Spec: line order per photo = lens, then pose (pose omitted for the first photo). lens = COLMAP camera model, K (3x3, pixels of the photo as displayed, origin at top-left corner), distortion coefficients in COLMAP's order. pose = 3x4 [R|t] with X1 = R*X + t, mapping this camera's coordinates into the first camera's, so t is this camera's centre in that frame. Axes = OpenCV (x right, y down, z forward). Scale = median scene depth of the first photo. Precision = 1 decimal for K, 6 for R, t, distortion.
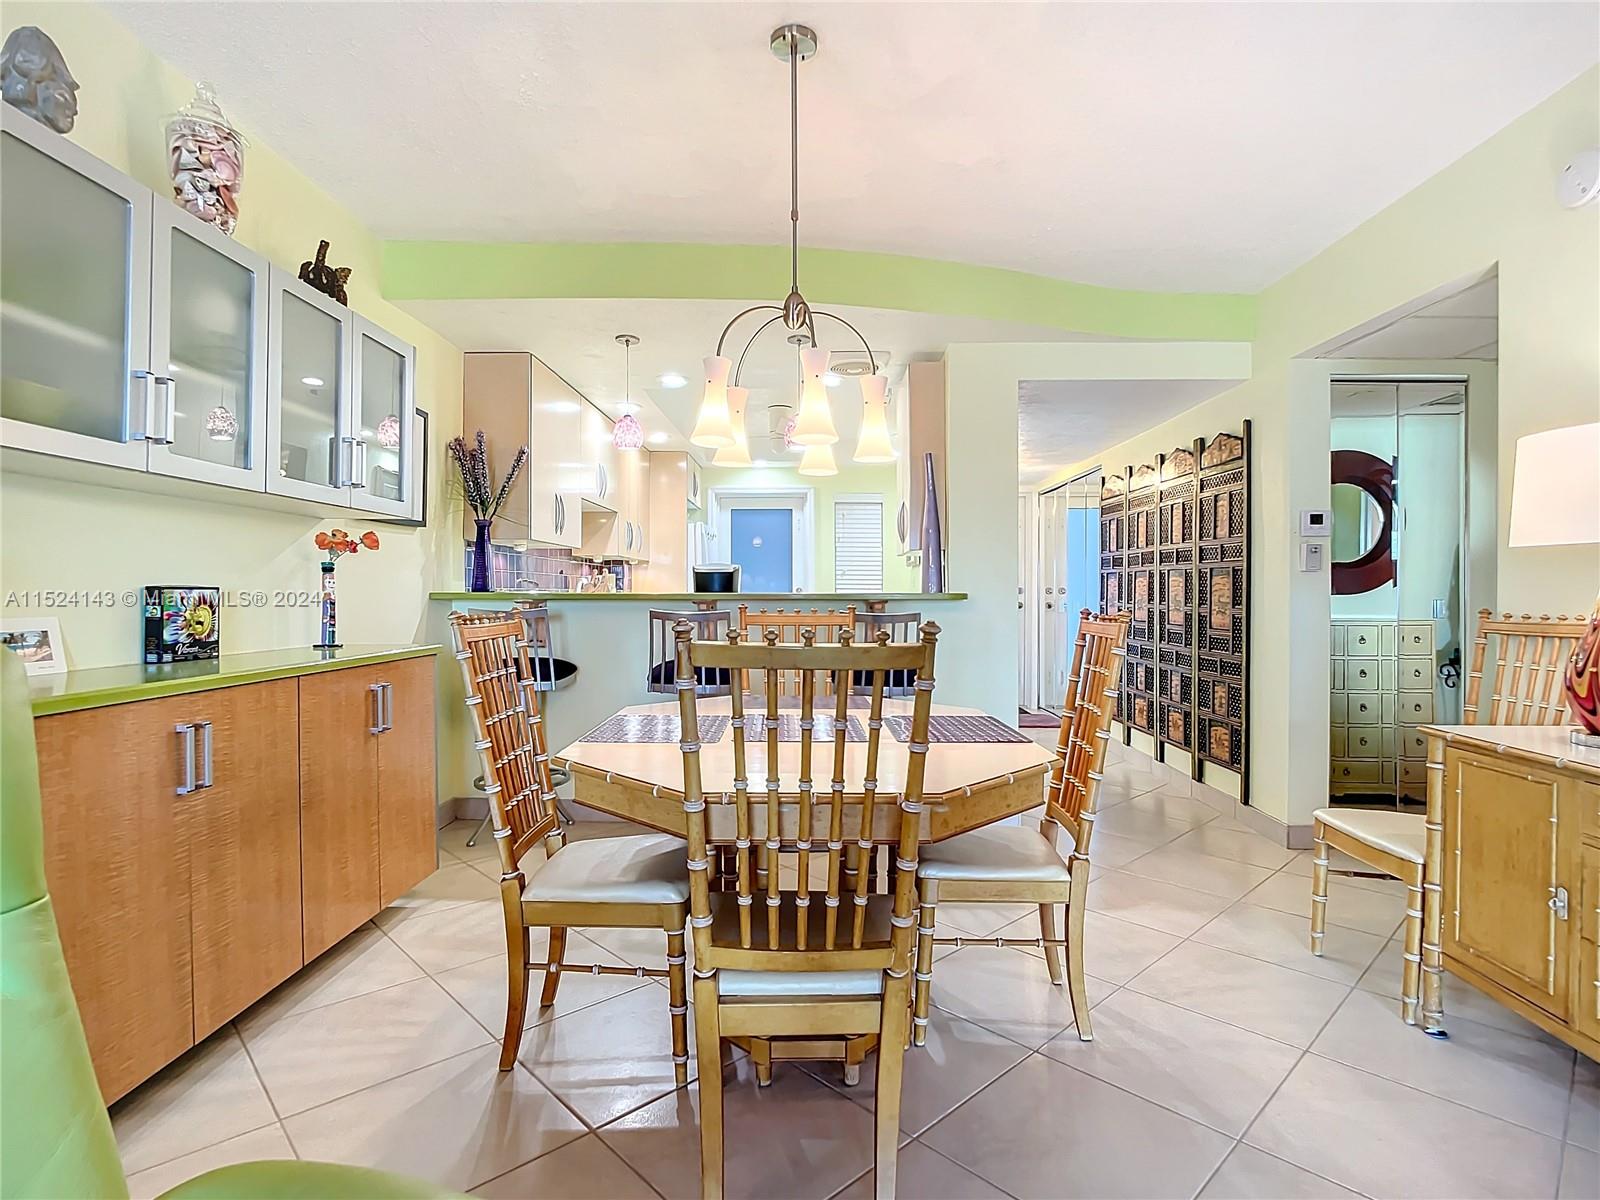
lens RADIAL K [[824.7, 0, 800.3], [0, 824.7, 599.0], [0, 0, 1]] dist [-0.020698, 0.002419]
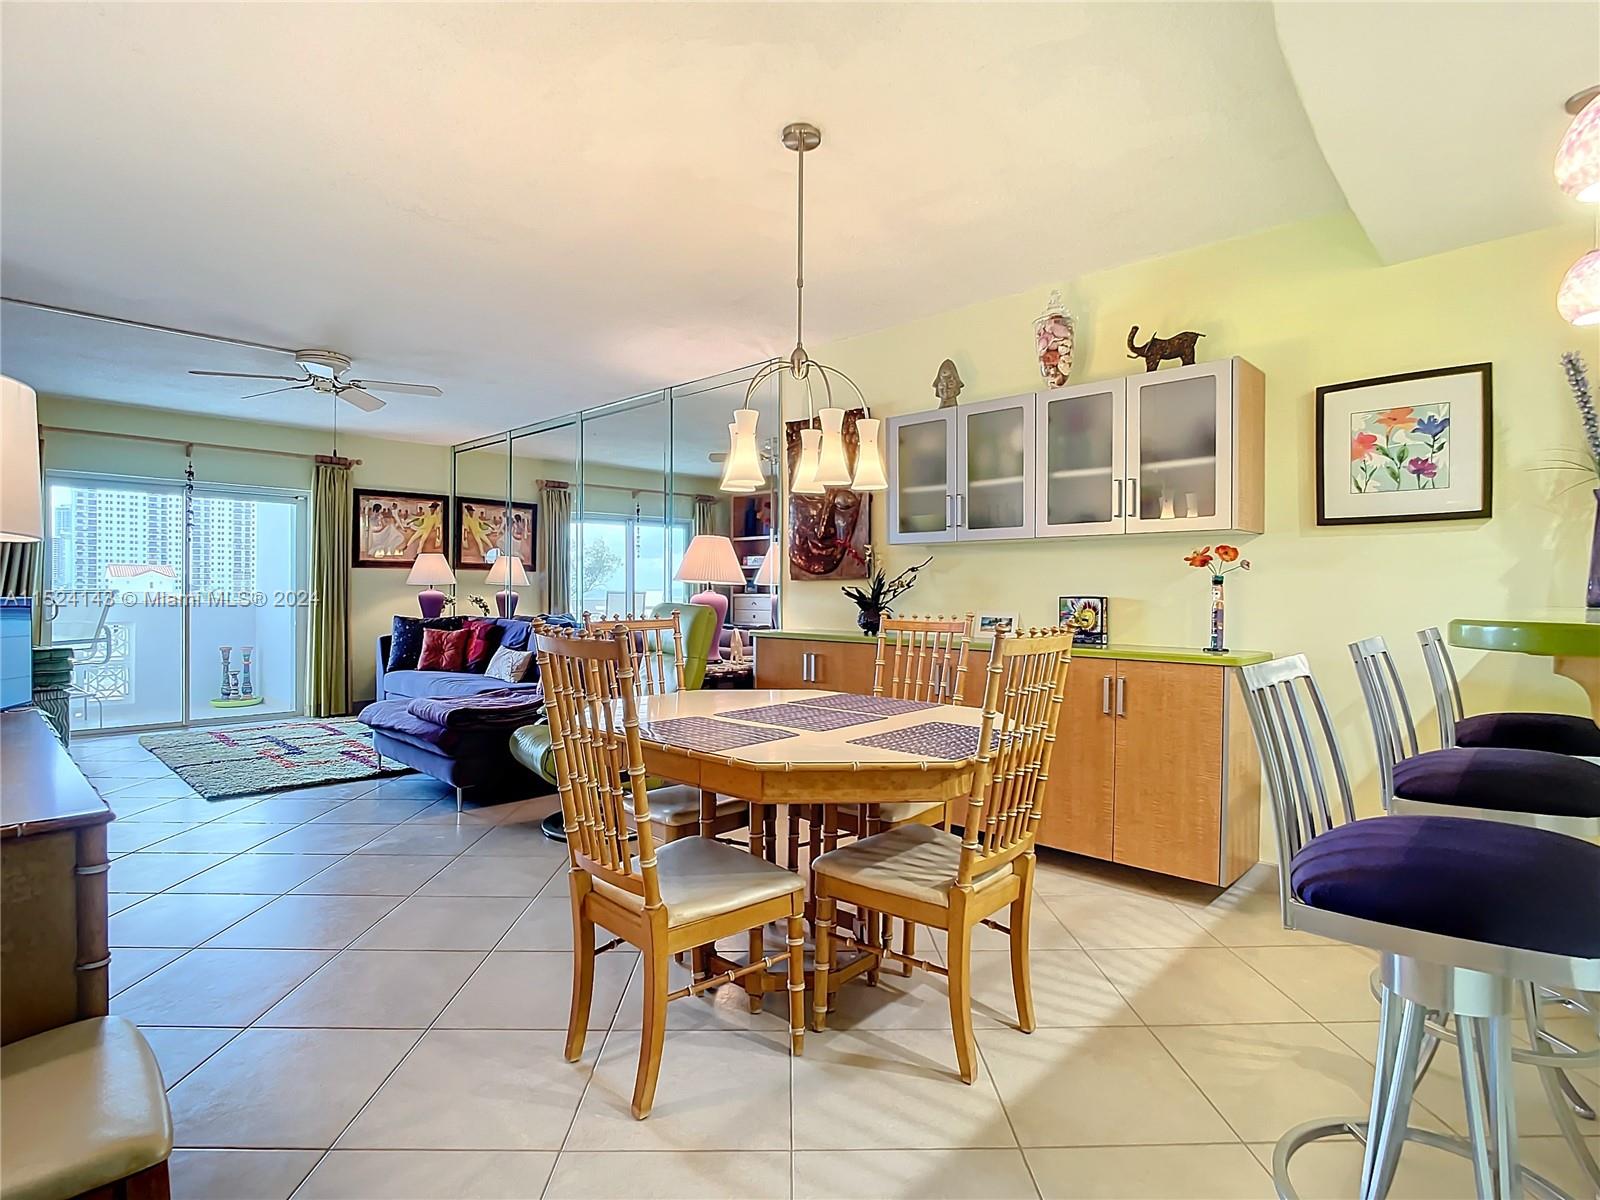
lens RADIAL K [[860.1, 0, 798.8], [0, 860.1, 597.7], [0, 0, 1]] dist [-0.026469, 0.026527]
pose [[-0.686808, -0.001956, -0.726836, 0.656112], [-0.016819, 0.999771, 0.013203, -0.020415], [0.726644, 0.021292, -0.686684, 1.365692]]
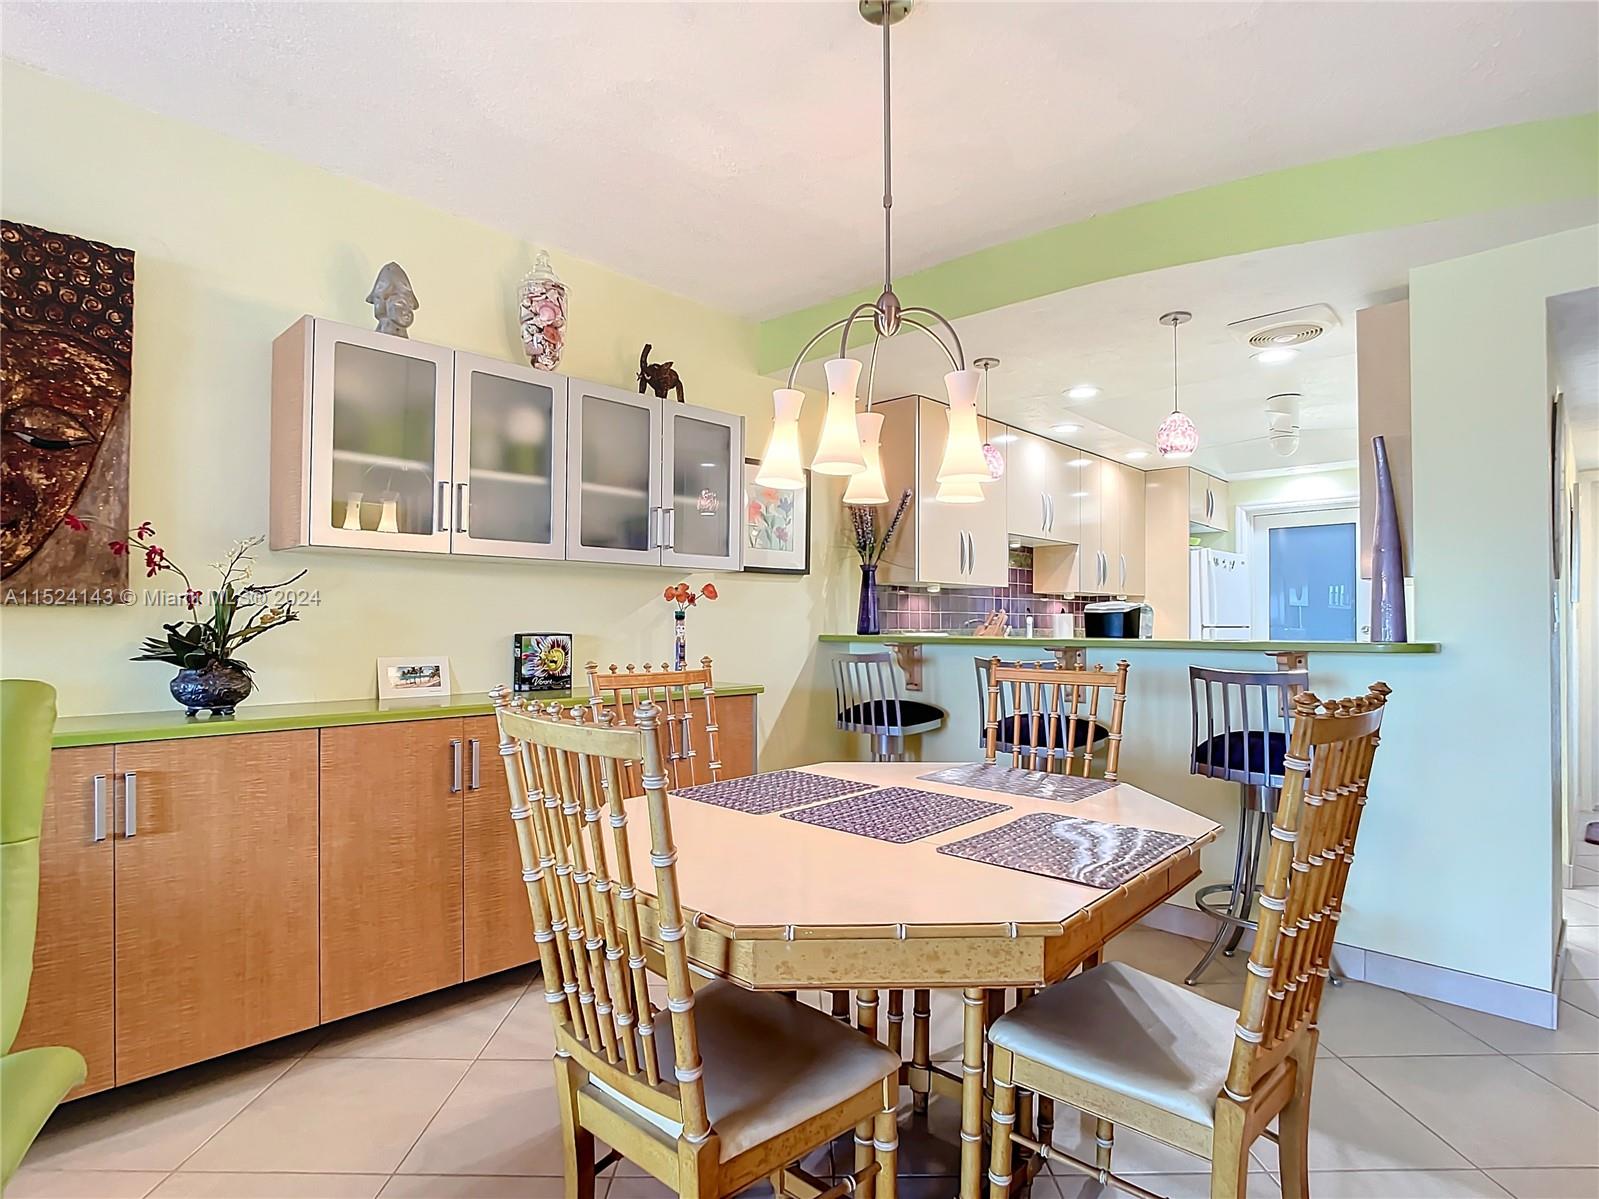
lens RADIAL K [[840.0, 0, 803.2], [0, 840.0, 615.3], [0, 0, 1]] dist [-0.028367, 0.001072]
pose [[0.730822, -0.006135, -0.682541, 0.372428], [-0.006345, 0.999855, -0.015781, -0.020781], [0.682539, 0.015864, 0.730677, 0.234387]]
